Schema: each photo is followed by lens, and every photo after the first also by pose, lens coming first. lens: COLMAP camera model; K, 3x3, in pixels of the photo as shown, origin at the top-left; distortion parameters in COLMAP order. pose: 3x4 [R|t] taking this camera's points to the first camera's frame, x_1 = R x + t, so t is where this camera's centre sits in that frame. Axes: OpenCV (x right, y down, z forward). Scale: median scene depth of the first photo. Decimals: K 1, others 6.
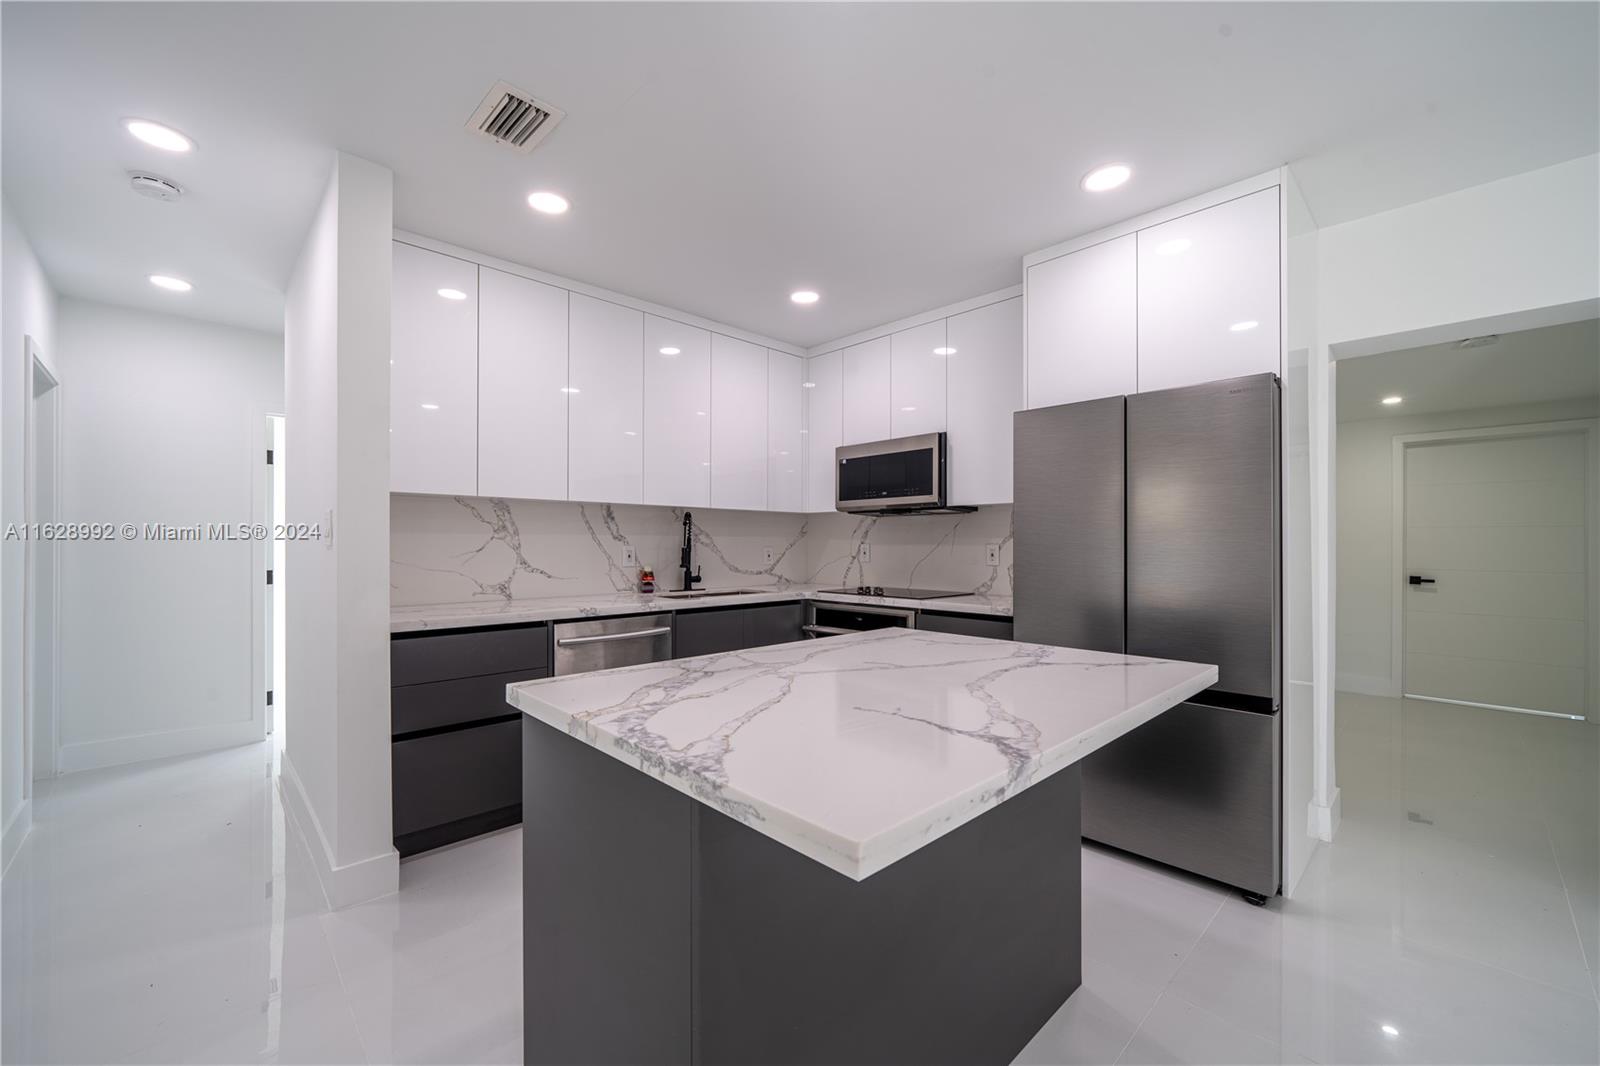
lens RADIAL K [[635.1, 0, 791.2], [0, 635.1, 540.0], [0, 0, 1]] dist [0.000369, 0.000020]
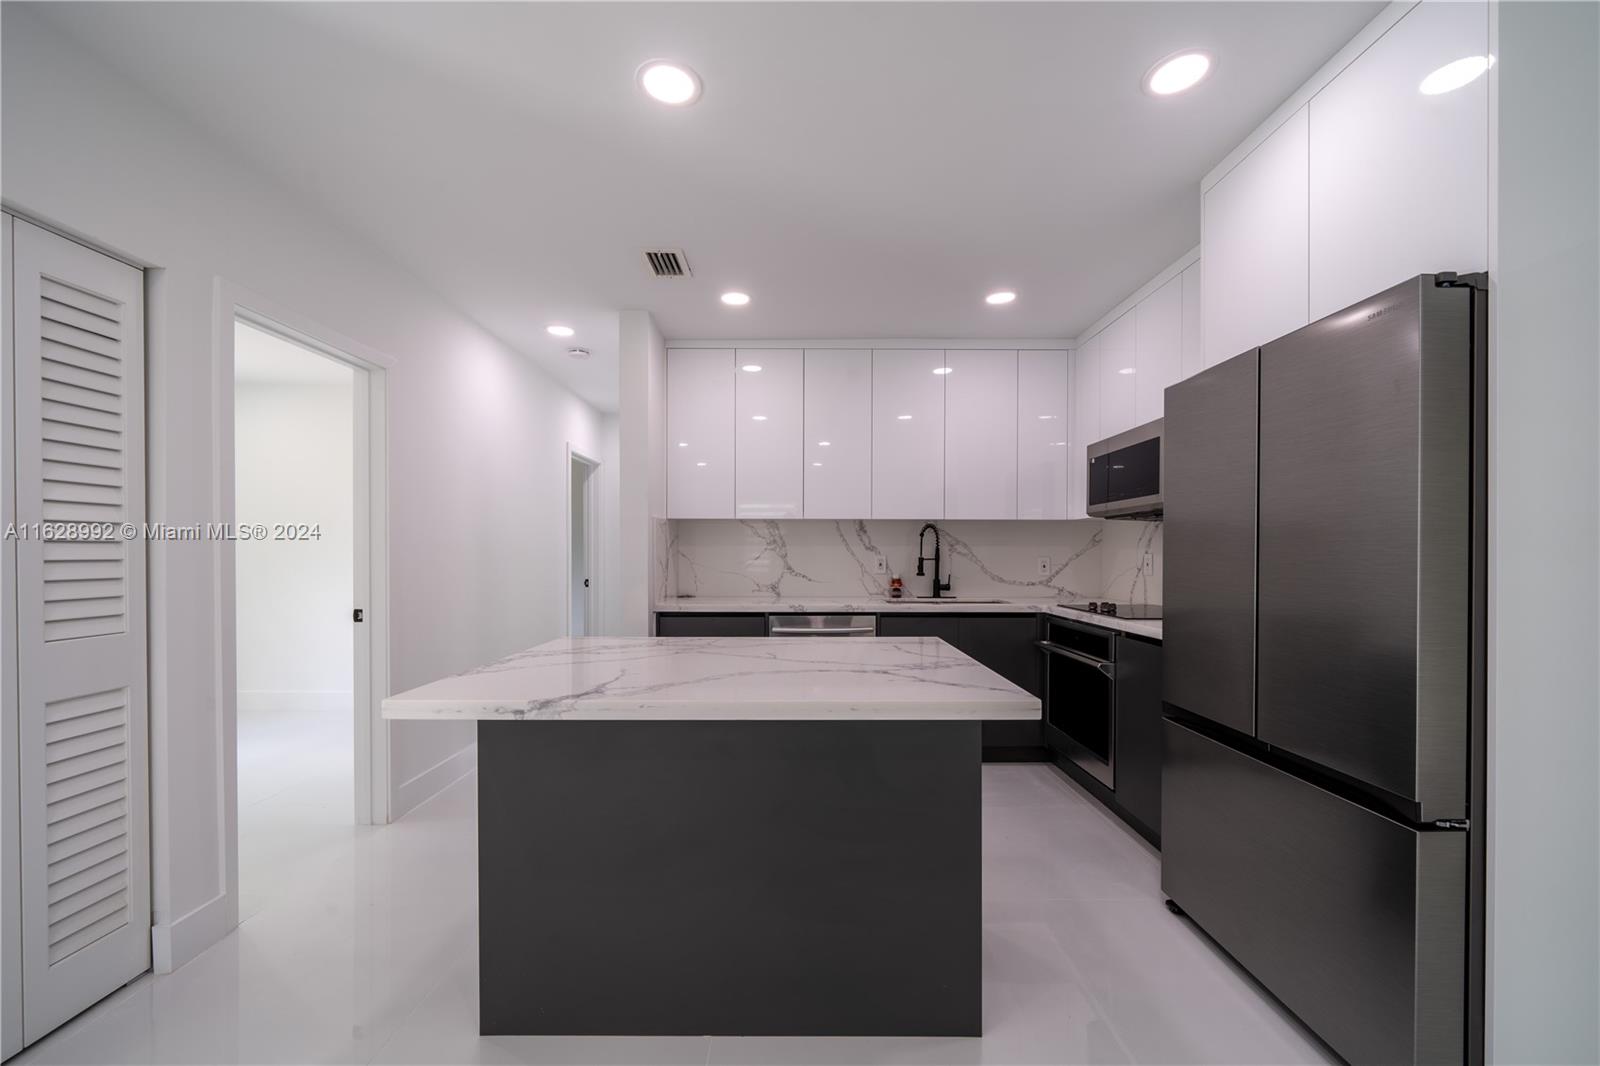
lens RADIAL K [[634.6, 0, 797.4], [0, 634.6, 557.2], [0, 0, 1]] dist [-0.000944, -0.000030]
pose [[0.720881, 0.003425, -0.693050, 0.421008], [0.003754, 0.999954, 0.008847, 0.001704], [0.693048, -0.008979, 0.720835, 0.079936]]
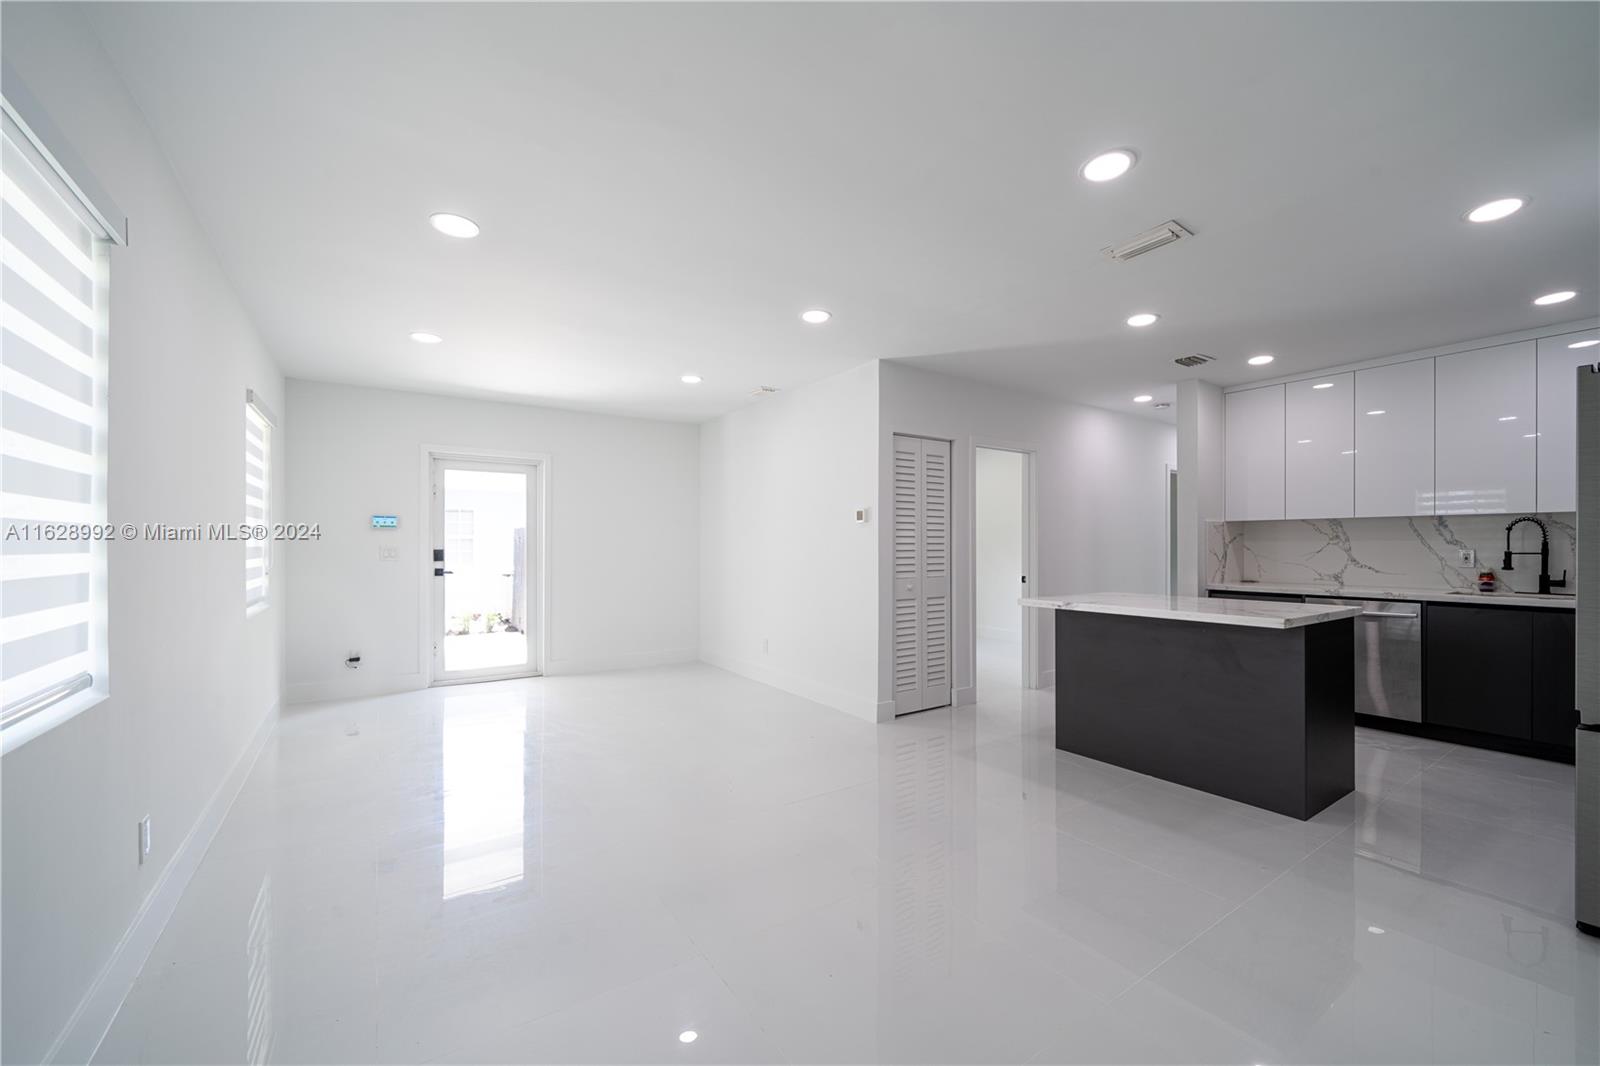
lens RADIAL K [[632.9, 0, 825.3], [0, 632.9, 546.6], [0, 0, 1]] dist [0.000249, 0.000127]
pose [[-0.145819, -0.002473, -0.989308, 1.040024], [0.004819, 0.999983, -0.003210, 0.002190], [0.989300, -0.005235, -0.145805, 0.020446]]
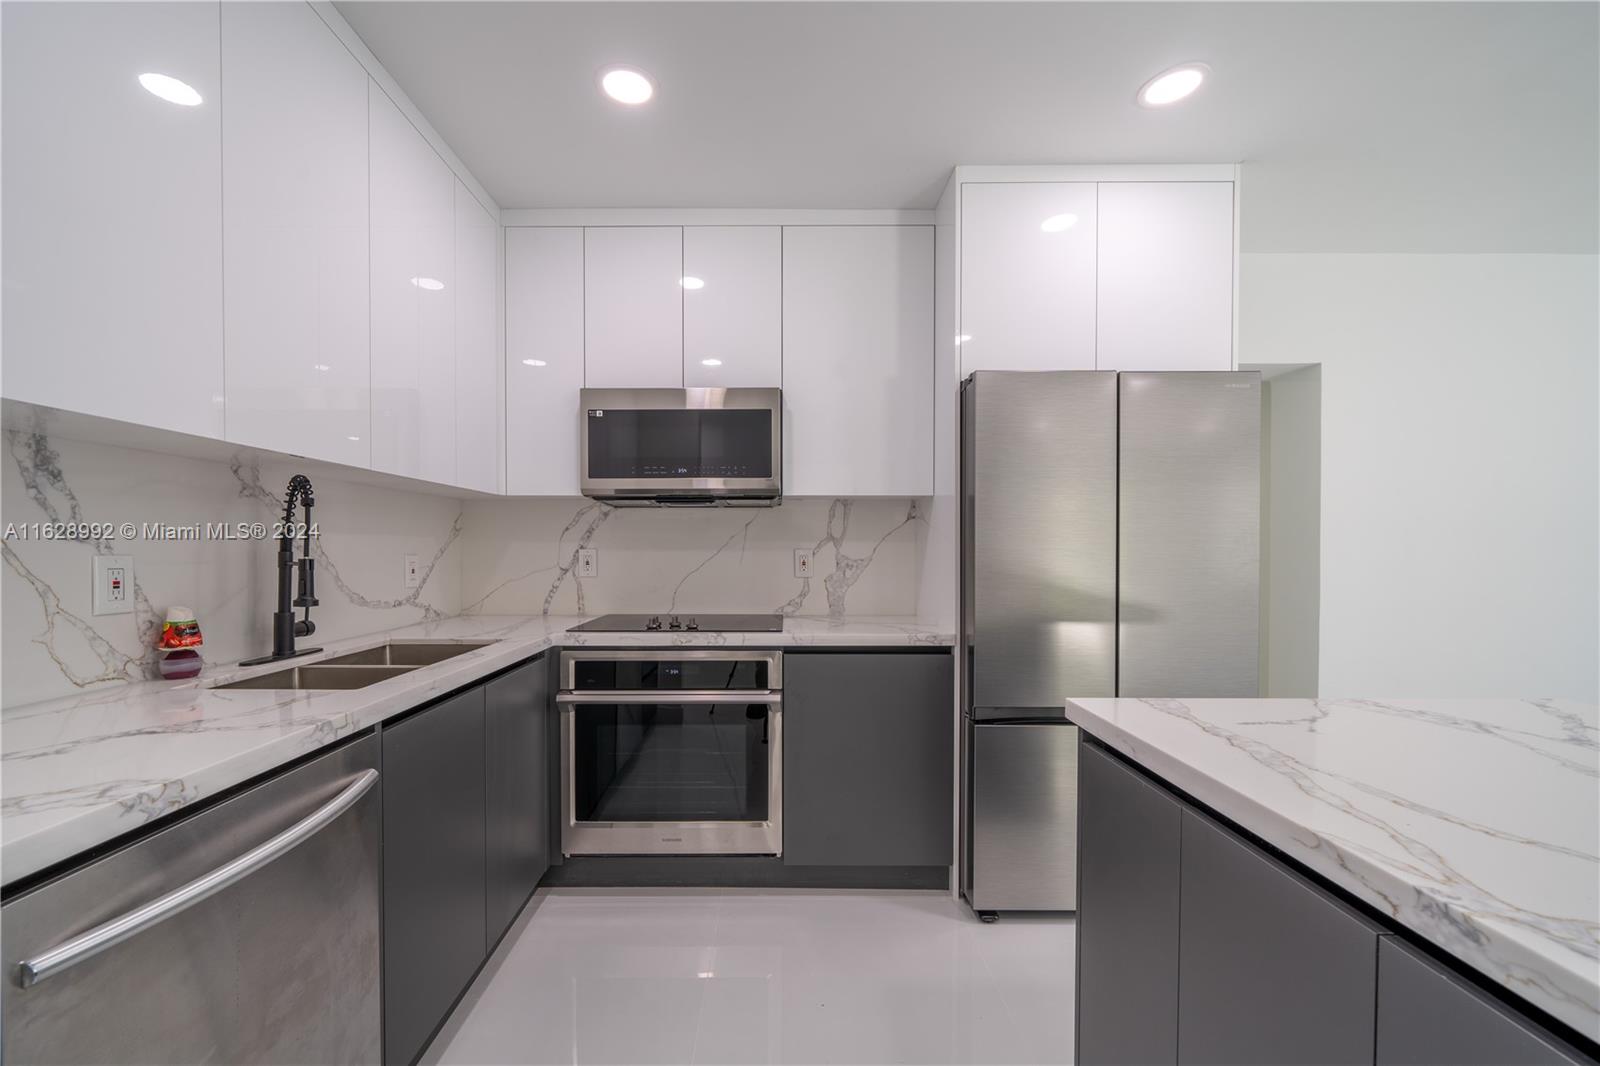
lens RADIAL K [[641.9, 0, 773.8], [0, 641.9, 557.9], [0, 0, 1]] dist [0.000947, 0.000141]
pose [[0.691887, -0.012192, 0.721903, -0.257995], [-0.004351, 0.999769, 0.021055, 0.000973], [-0.721993, -0.017708, 0.691674, 0.476984]]
